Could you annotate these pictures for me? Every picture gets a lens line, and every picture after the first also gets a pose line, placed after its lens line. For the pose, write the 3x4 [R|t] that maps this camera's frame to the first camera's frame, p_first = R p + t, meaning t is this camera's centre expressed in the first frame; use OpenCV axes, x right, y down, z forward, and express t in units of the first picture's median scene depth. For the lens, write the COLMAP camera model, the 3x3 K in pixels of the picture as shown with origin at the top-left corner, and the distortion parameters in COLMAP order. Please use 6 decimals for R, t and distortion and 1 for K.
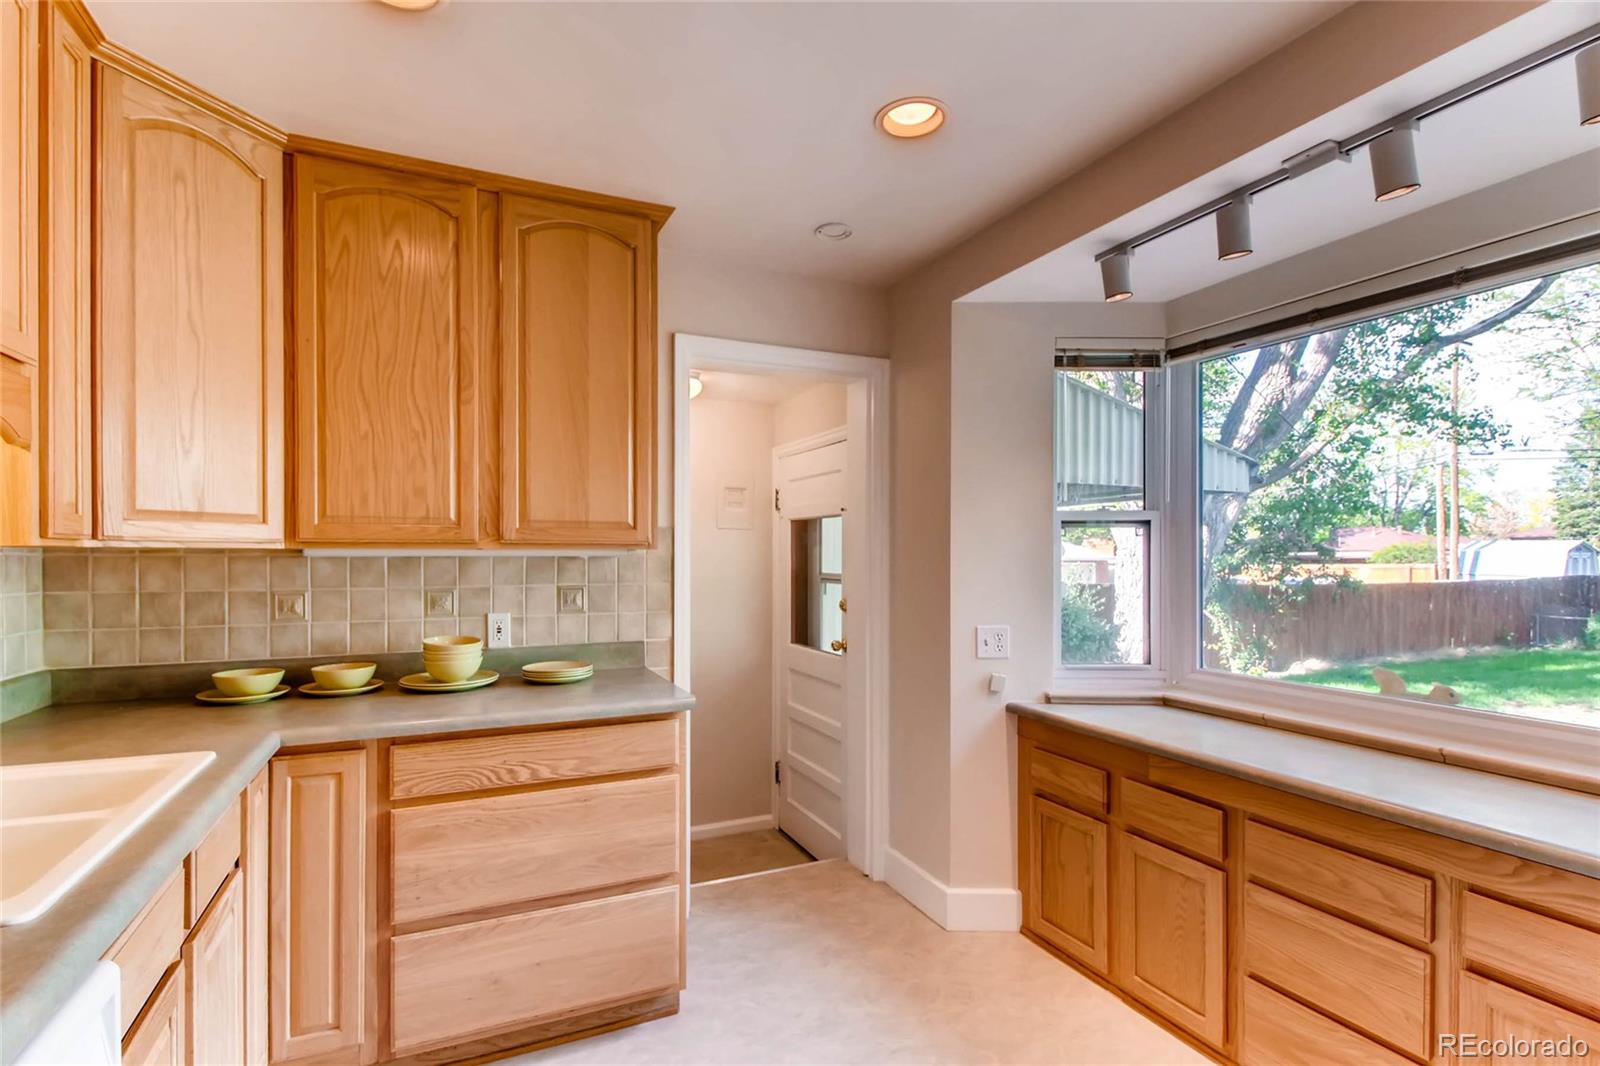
lens RADIAL K [[779.5, 0, 798.7], [0, 779.5, 557.2], [0, 0, 1]] dist [0.000835, -0.000316]
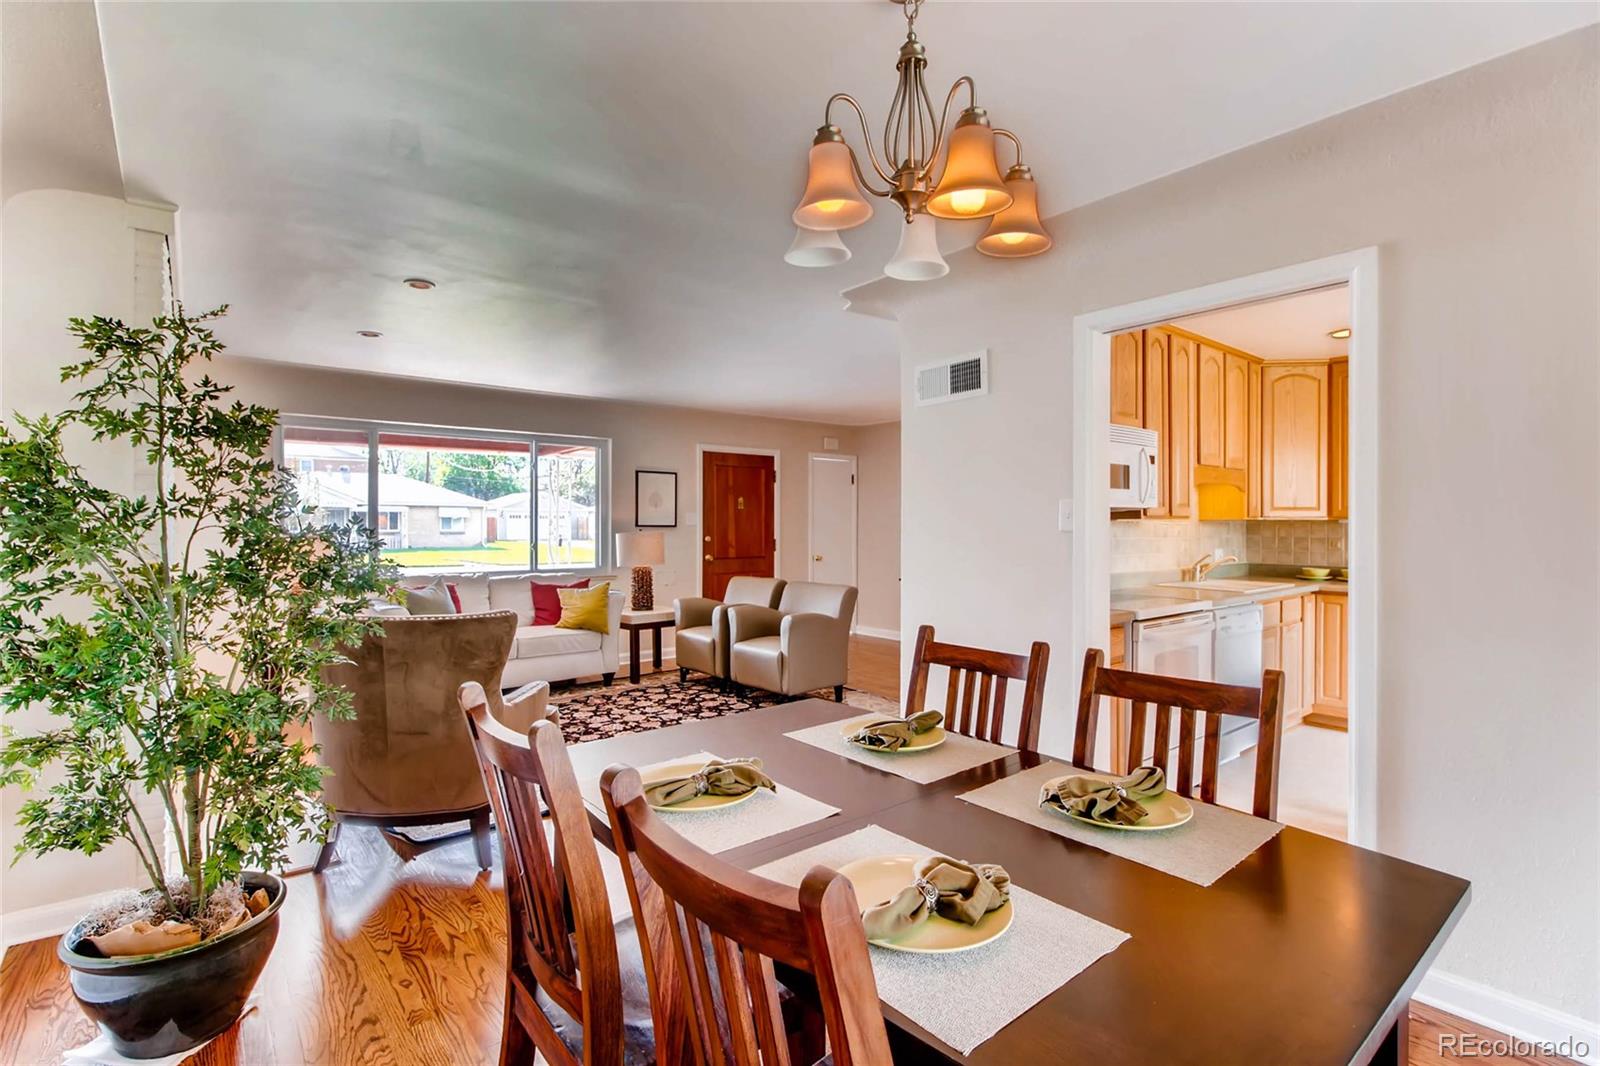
lens RADIAL K [[739.1, 0, 790.2], [0, 739.1, 535.7], [0, 0, 1]] dist [0.002423, 0.000054]
pose [[0.251604, 0.011085, -0.967767, 1.204667], [-0.001998, 0.999938, 0.010934, 0.017710], [0.967828, -0.000818, 0.251611, -1.271392]]
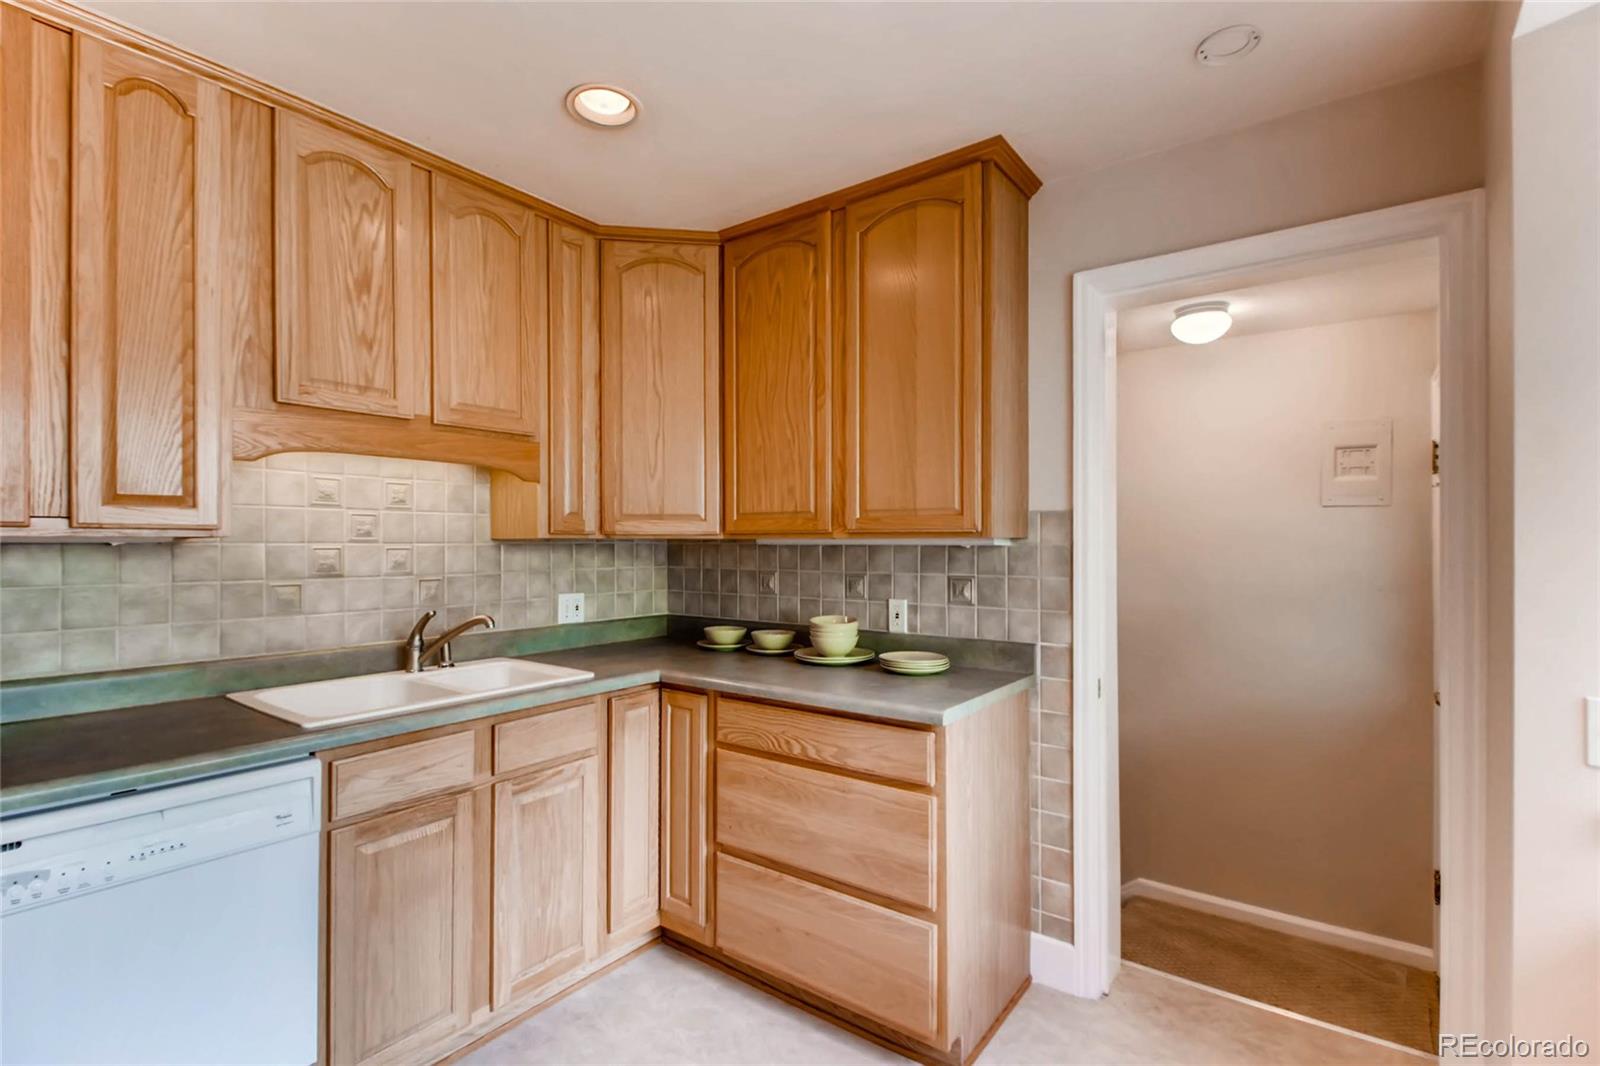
lens RADIAL K [[762.6, 0, 797.4], [0, 762.6, 540.2], [0, 0, 1]] dist [0.002714, -0.000337]
pose [[0.462189, -0.004255, -0.886771, 0.550261], [-0.003539, 0.999972, -0.006643, -0.000409], [0.886774, 0.006208, 0.462161, 0.490947]]
